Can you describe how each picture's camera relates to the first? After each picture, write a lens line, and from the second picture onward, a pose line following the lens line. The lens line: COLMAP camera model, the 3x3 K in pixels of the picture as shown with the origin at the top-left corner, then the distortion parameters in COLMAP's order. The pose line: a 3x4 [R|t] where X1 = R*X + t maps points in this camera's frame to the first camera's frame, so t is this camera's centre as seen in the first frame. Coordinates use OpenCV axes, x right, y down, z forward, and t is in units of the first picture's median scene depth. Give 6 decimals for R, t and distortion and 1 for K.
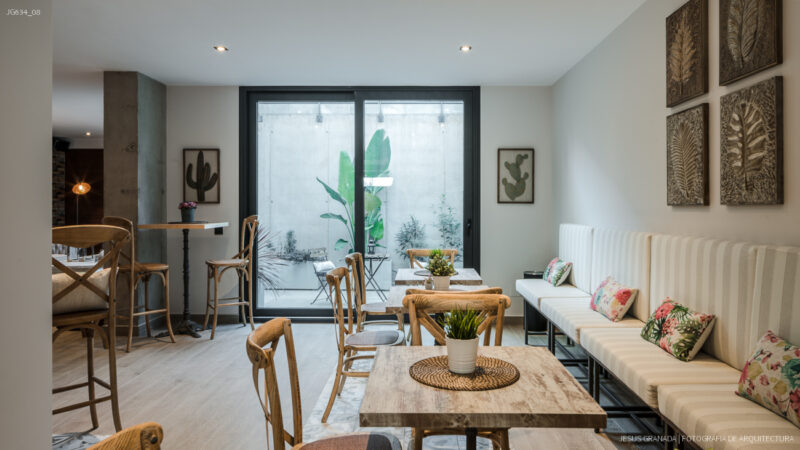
lens RADIAL K [[554.0, 0, 385.0], [0, 554.0, 206.5], [0, 0, 1]] dist [-0.001124, 0.000210]
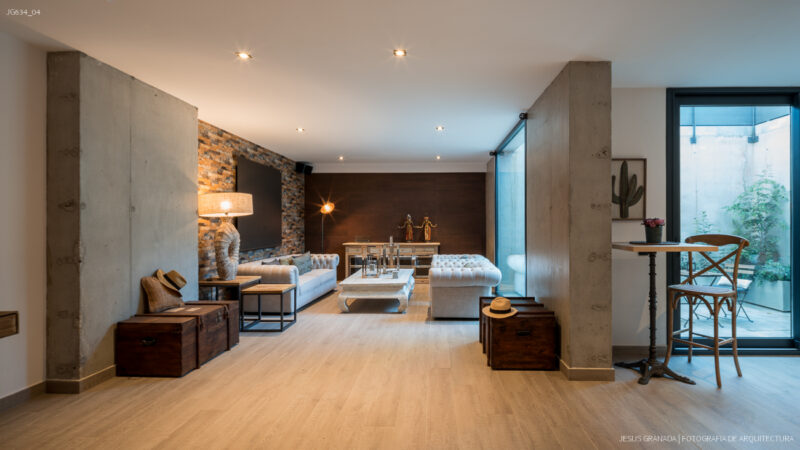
lens RADIAL K [[386.6, 0, 400.0], [0, 386.6, 225.0], [0, 0, 1]] dist [0.001064, -0.019852]
pose [[0.999913, -0.002643, -0.012946, -0.682245], [0.002714, 0.999982, 0.005437, -0.002433], [0.012931, -0.005471, 0.999901, 0.381357]]
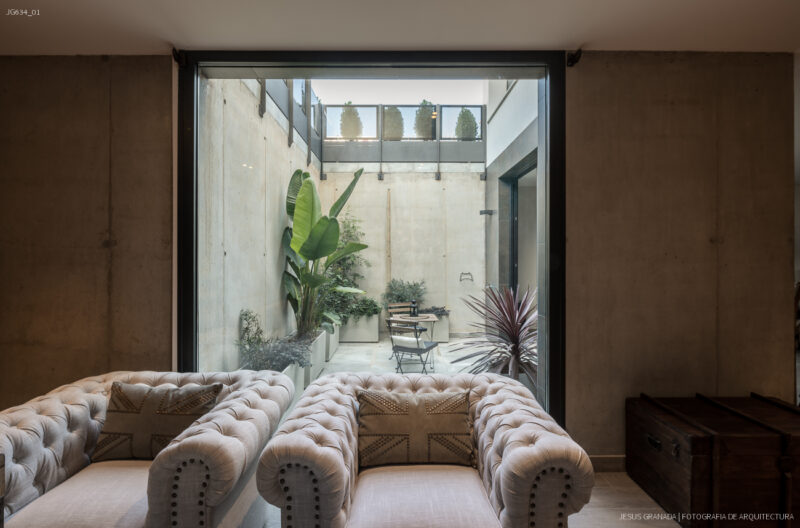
lens RADIAL K [[402.0, 0, 400.0], [0, 402.0, 264.0], [0, 0, 1]] dist [-0.004257, -0.000532]
pose [[-0.066499, -0.012171, 0.997712, -0.846797], [-0.003297, 0.999923, 0.011978, -0.005365], [-0.997781, -0.002492, -0.066534, 1.355545]]
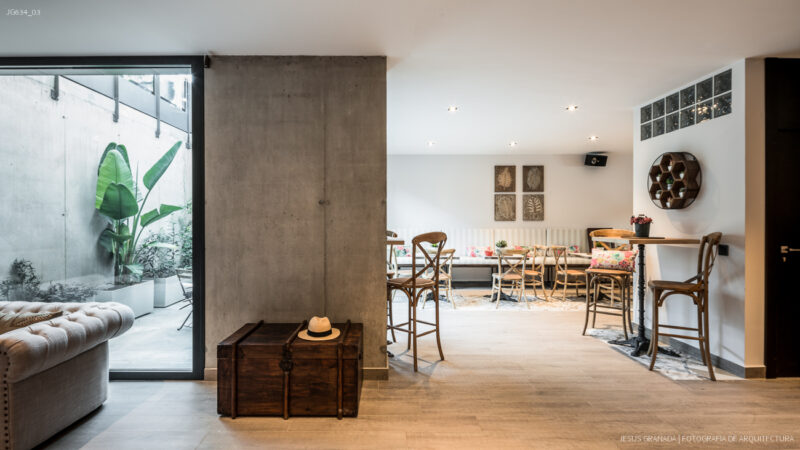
lens RADIAL K [[394.7, 0, 392.7], [0, 394.7, 222.6], [0, 0, 1]] dist [0.004616, 0.000474]
pose [[-0.065629, -0.005643, 0.997828, -0.988378], [-0.000049, 0.999984, 0.005652, -0.001841], [-0.997844, 0.000322, -0.065628, 0.936223]]
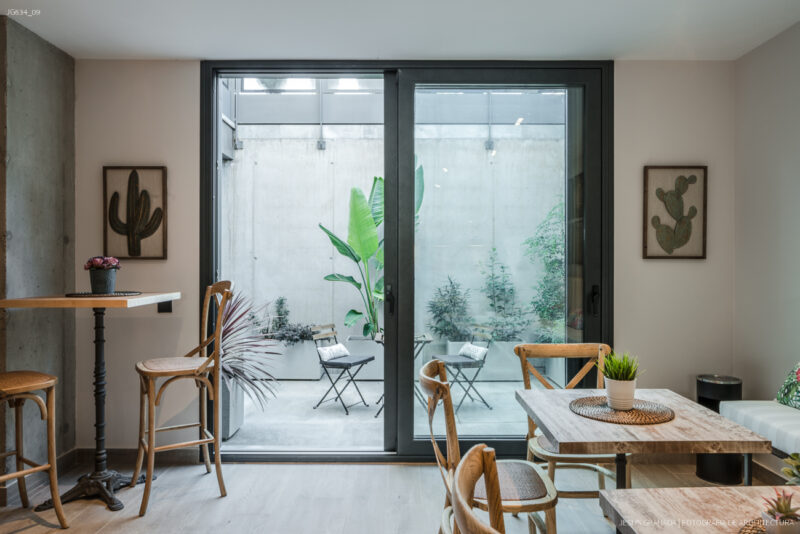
lens RADIAL K [[554.5, 0, 394.3], [0, 554.5, 254.1], [0, 0, 1]] dist [-0.001185, 0.005050]
pose [[0.998930, -0.000606, 0.046237, -0.085202], [0.001451, 0.999833, -0.018241, -0.000497], [-0.046218, 0.018288, 0.998764, 0.404541]]
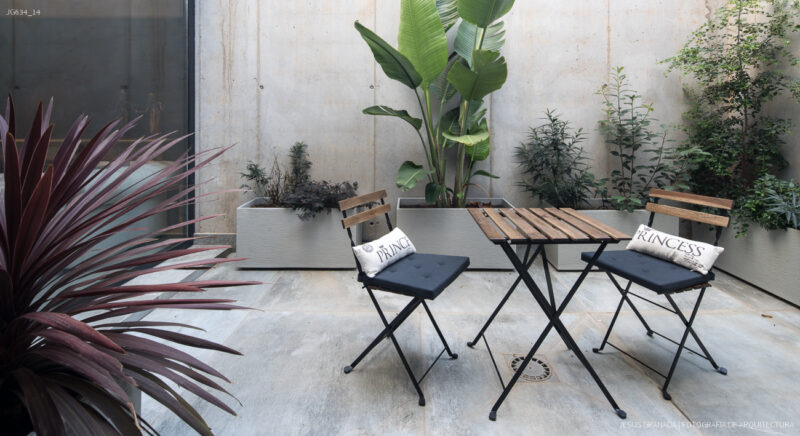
lens RADIAL K [[390.1, 0, 408.9], [0, 390.1, 130.6], [0, 0, 1]] dist [-0.000472, -0.000852]
pose [[0.998596, -0.003007, 0.052886, -0.138447], [0.002412, 0.999933, 0.011322, 0.042721], [-0.052917, -0.011179, 0.998536, 0.985971]]
